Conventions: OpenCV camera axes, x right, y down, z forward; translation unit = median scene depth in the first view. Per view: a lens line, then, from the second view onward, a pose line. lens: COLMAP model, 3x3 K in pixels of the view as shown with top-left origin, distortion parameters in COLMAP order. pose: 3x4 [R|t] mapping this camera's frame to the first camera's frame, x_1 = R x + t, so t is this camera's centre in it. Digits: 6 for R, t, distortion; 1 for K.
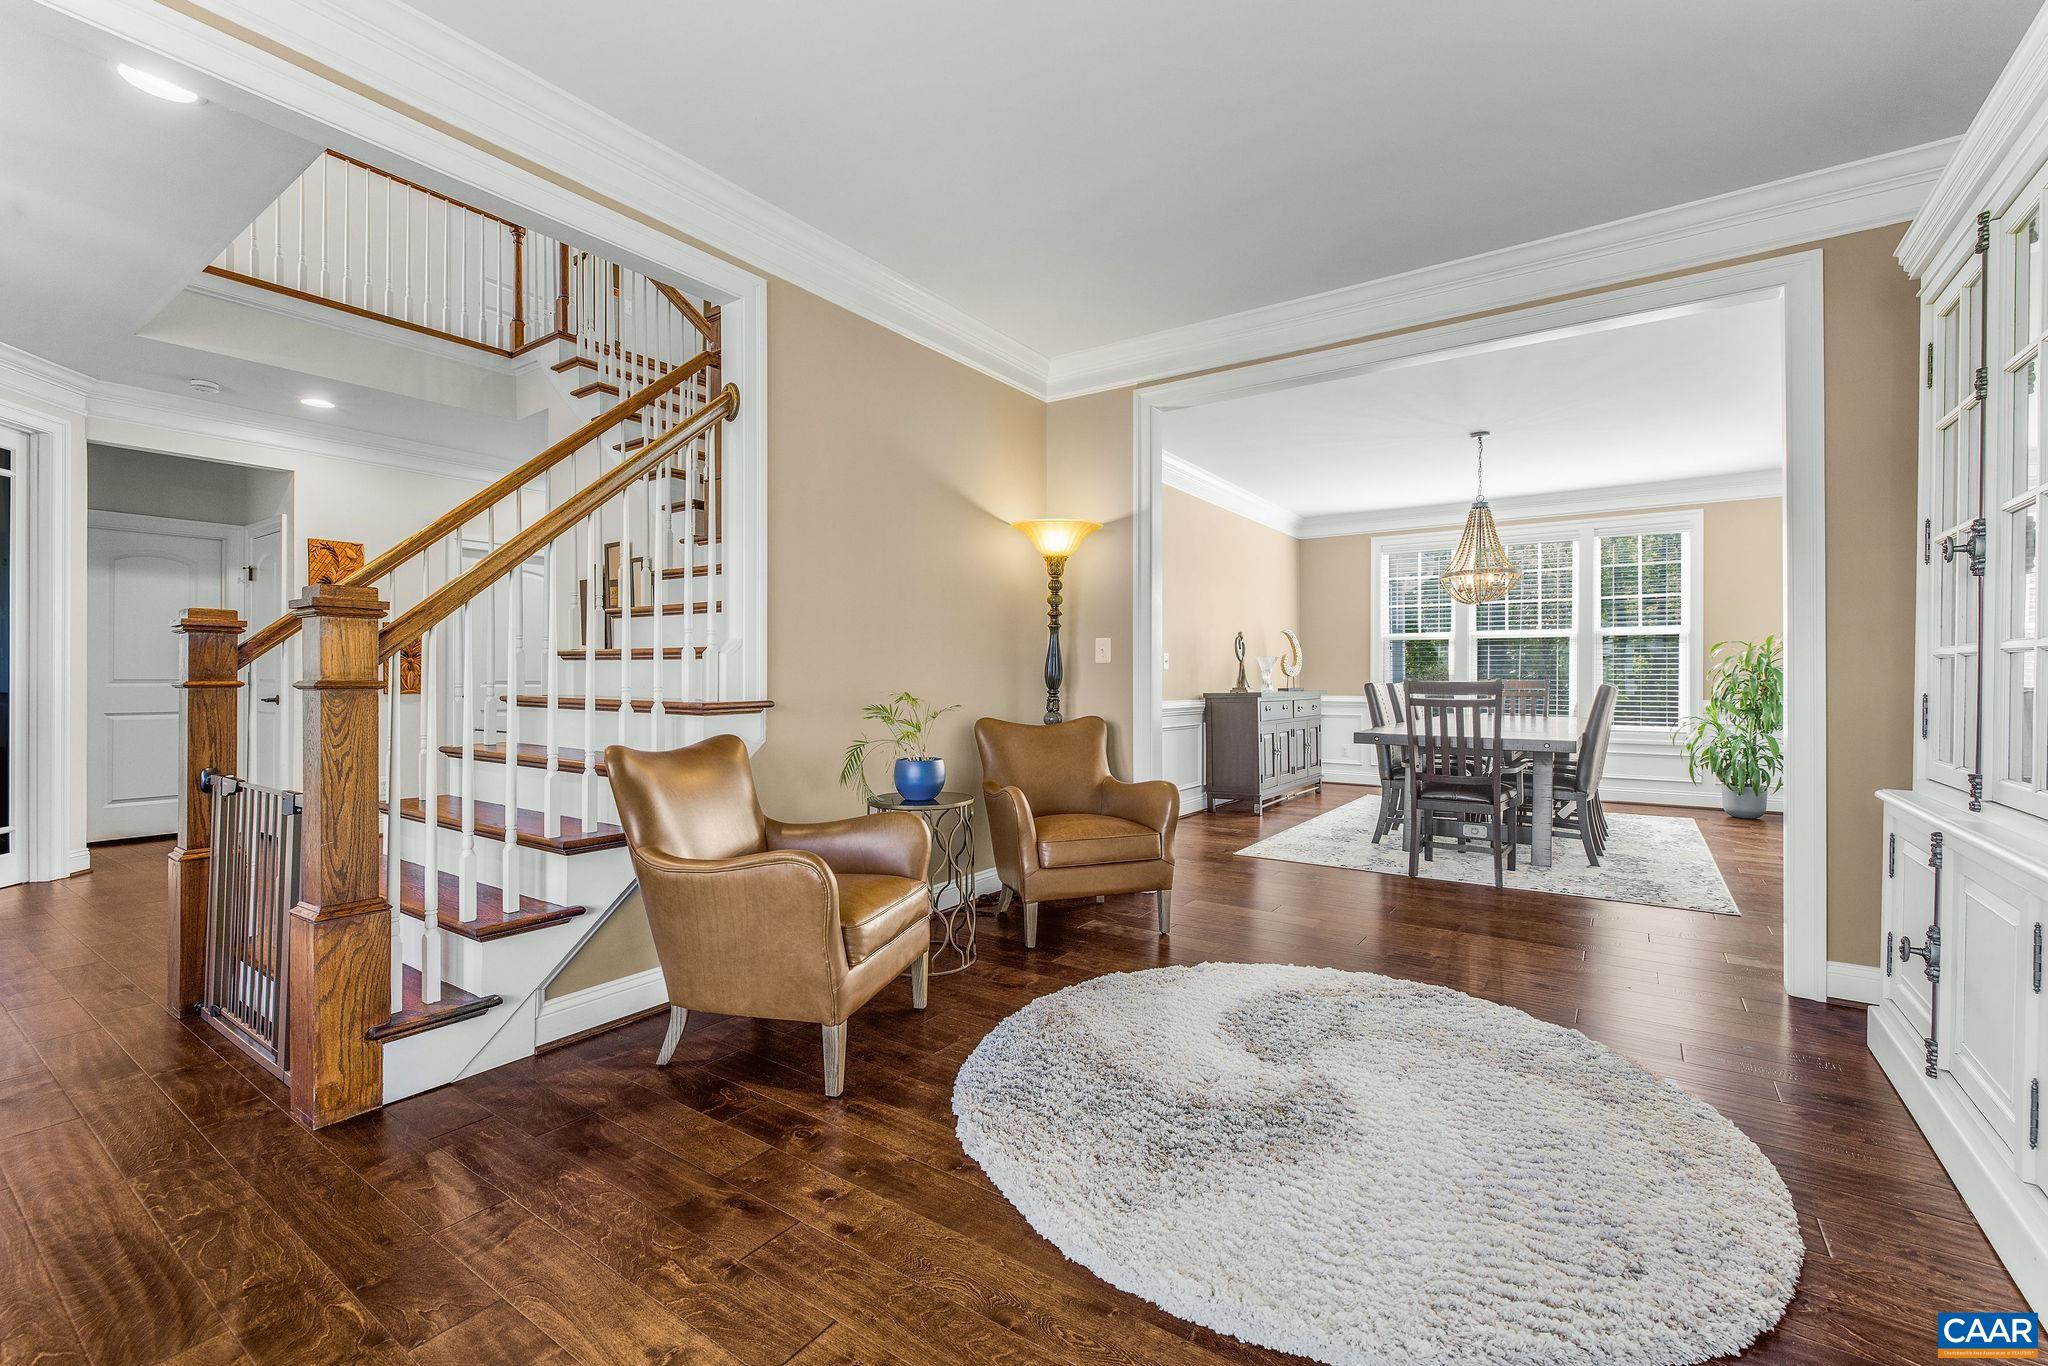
lens RADIAL K [[874.9, 0, 1020.2], [0, 874.9, 675.4], [0, 0, 1]] dist [0.000837, 0.000594]
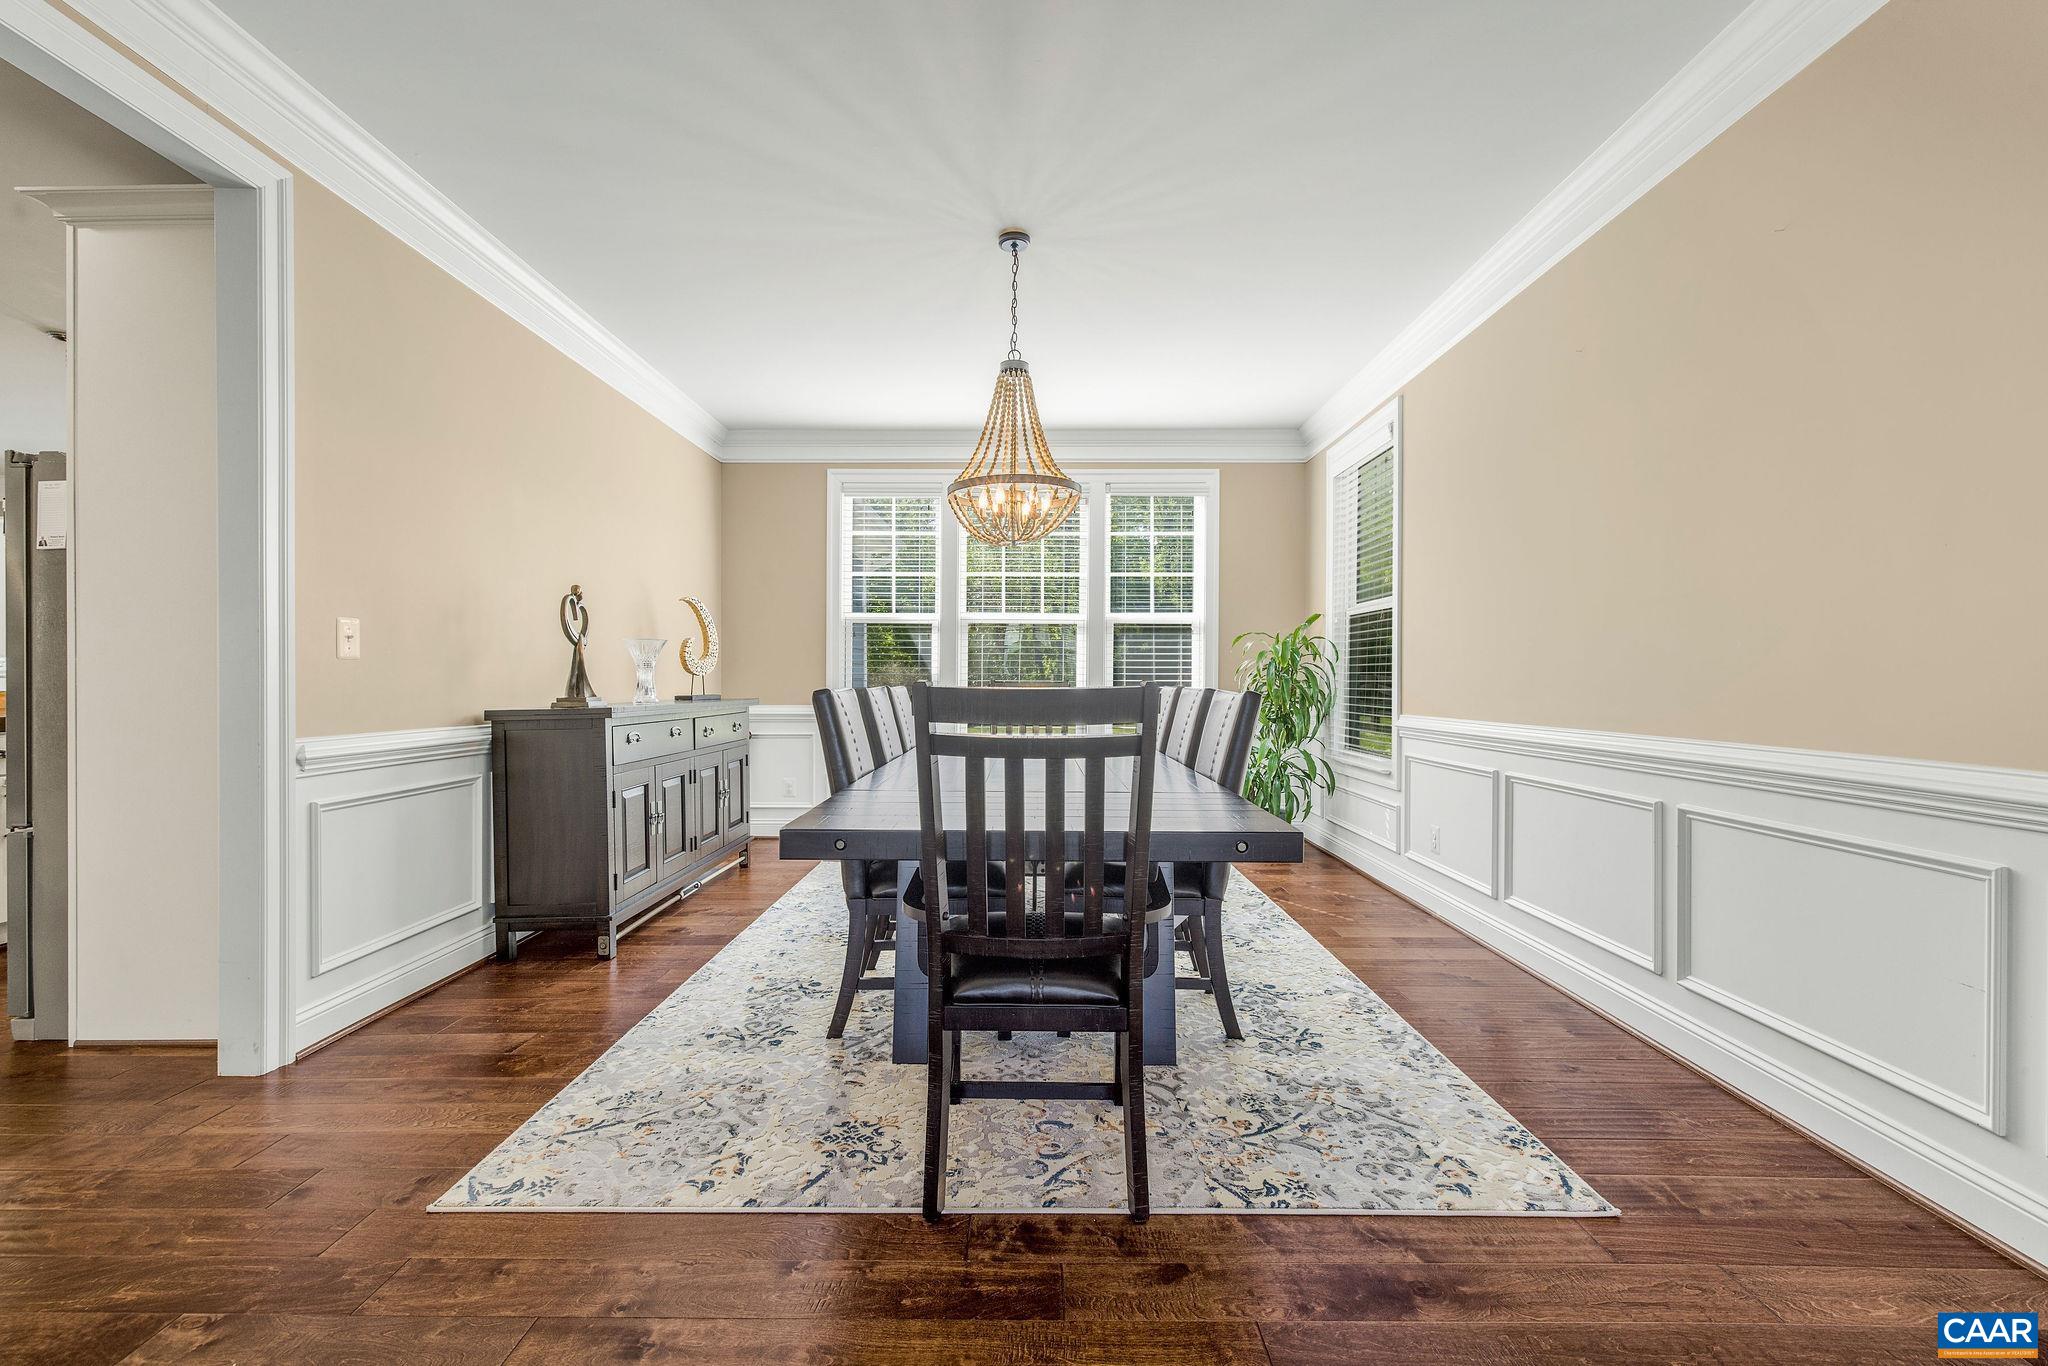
lens RADIAL K [[874.9, 0, 1025.8], [0, 874.9, 676.4], [0, 0, 1]] dist [0.000837, 0.000594]
pose [[0.822317, 0.002529, 0.569023, 0.172646], [-0.003312, 0.999994, 0.000341, 0.001082], [-0.569019, -0.002165, 0.822321, 0.430862]]
